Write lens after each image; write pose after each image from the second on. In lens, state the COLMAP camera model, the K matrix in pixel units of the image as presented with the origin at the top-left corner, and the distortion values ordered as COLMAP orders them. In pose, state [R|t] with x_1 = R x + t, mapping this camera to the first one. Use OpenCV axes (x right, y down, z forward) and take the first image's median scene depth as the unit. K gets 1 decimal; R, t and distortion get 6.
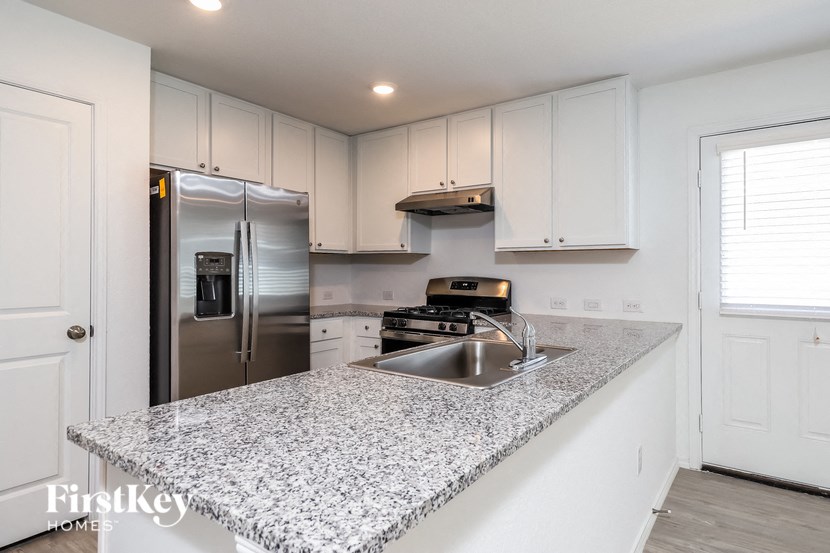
lens RADIAL K [[465.8, 0, 415.9], [0, 465.8, 273.4], [0, 0, 1]] dist [0.008839, 0.002186]
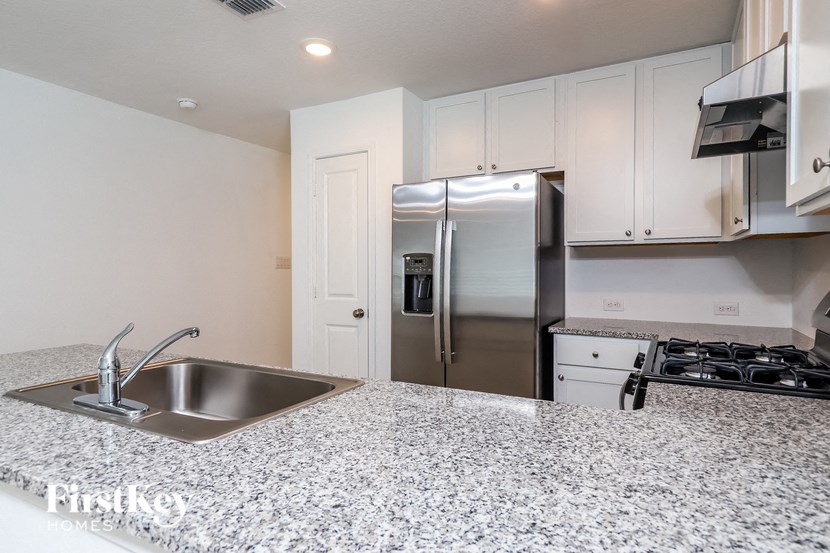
lens RADIAL K [[465.8, 0, 417.3], [0, 465.8, 274.1], [0, 0, 1]] dist [0.008839, 0.002186]
pose [[0.147768, 0.009642, -0.988975, 0.552768], [-0.002830, 0.999953, 0.009326, -0.006871], [0.989018, 0.001421, 0.147788, 0.737753]]
